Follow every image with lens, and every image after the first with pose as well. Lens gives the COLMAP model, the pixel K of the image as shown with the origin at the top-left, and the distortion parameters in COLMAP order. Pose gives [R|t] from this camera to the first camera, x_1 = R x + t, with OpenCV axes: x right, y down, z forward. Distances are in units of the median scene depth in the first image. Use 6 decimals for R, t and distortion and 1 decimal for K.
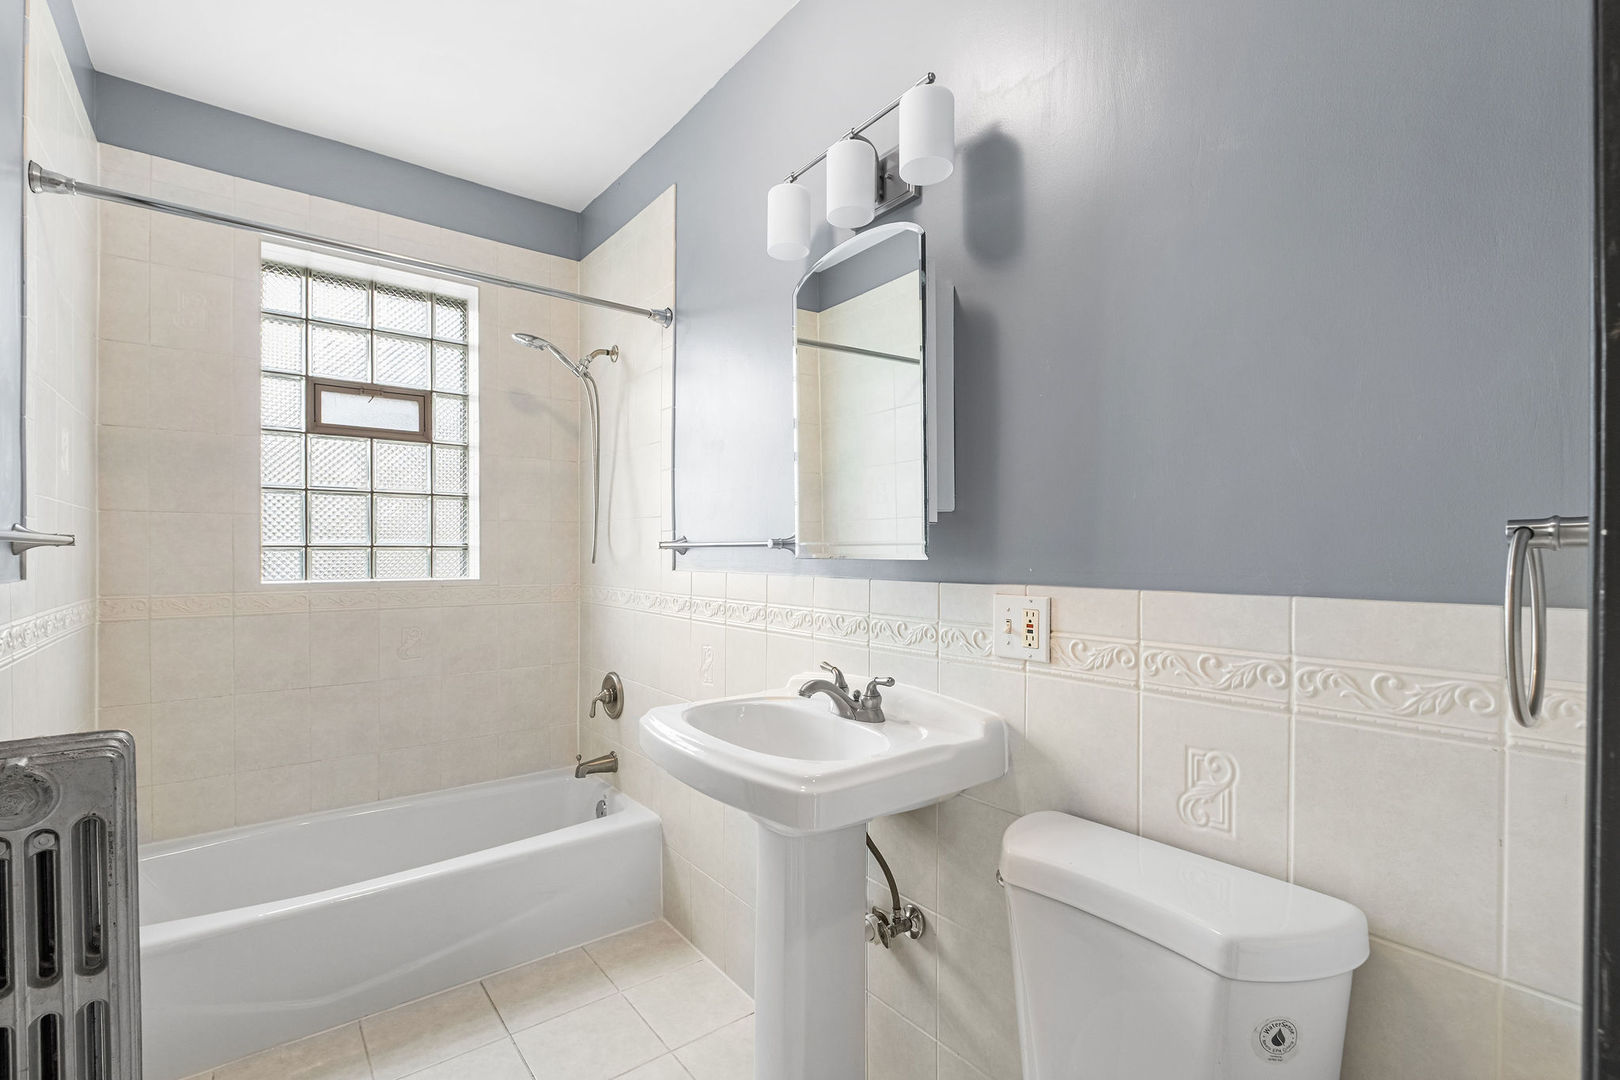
lens RADIAL K [[719.9, 0, 809.3], [0, 719.9, 544.9], [0, 0, 1]] dist [-0.002768, -0.003597]
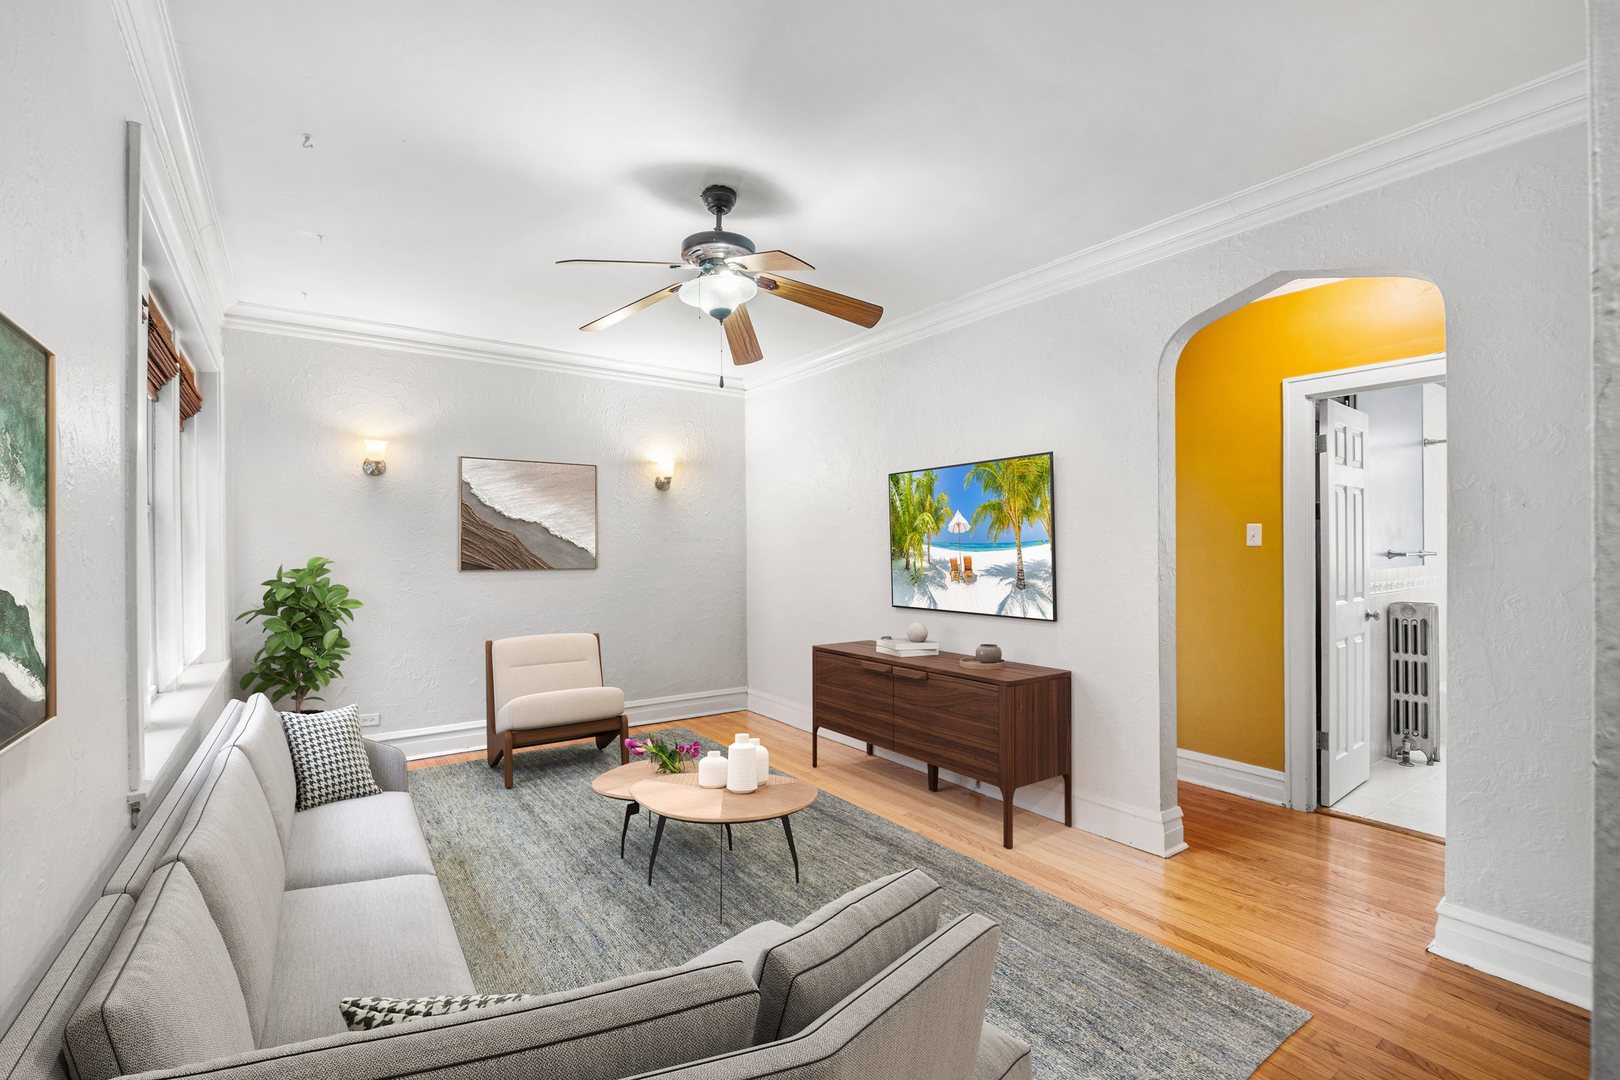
lens RADIAL K [[719.9, 0, 813.8], [0, 719.9, 547.1], [0, 0, 1]] dist [-0.002768, -0.003597]
pose [[-0.055272, -0.007710, -0.998442, 3.600947], [0.006568, 0.999946, -0.008086, -0.046752], [0.998450, -0.007004, -0.055218, -2.493421]]
